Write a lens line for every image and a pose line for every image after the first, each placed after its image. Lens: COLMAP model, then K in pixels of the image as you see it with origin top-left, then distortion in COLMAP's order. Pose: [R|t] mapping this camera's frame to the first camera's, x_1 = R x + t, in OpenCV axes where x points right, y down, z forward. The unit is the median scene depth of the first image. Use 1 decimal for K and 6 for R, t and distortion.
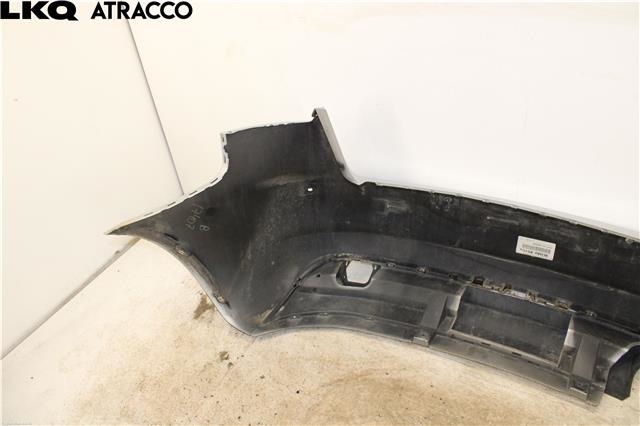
lens RADIAL K [[535.9, 0, 322.4], [0, 535.9, 210.7], [0, 0, 1]] dist [-0.142292, 0.110950]
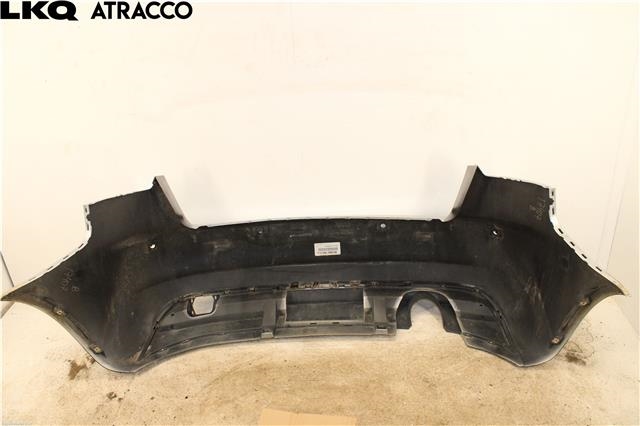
lens RADIAL K [[535.9, 0, 319.7], [0, 535.9, 209.4], [0, 0, 1]] dist [-0.142292, 0.110950]
pose [[0.882385, -0.157060, 0.443542, -0.237061], [0.250833, 0.954548, -0.160999, 0.194095], [-0.398096, 0.253318, 0.881674, -0.298083]]
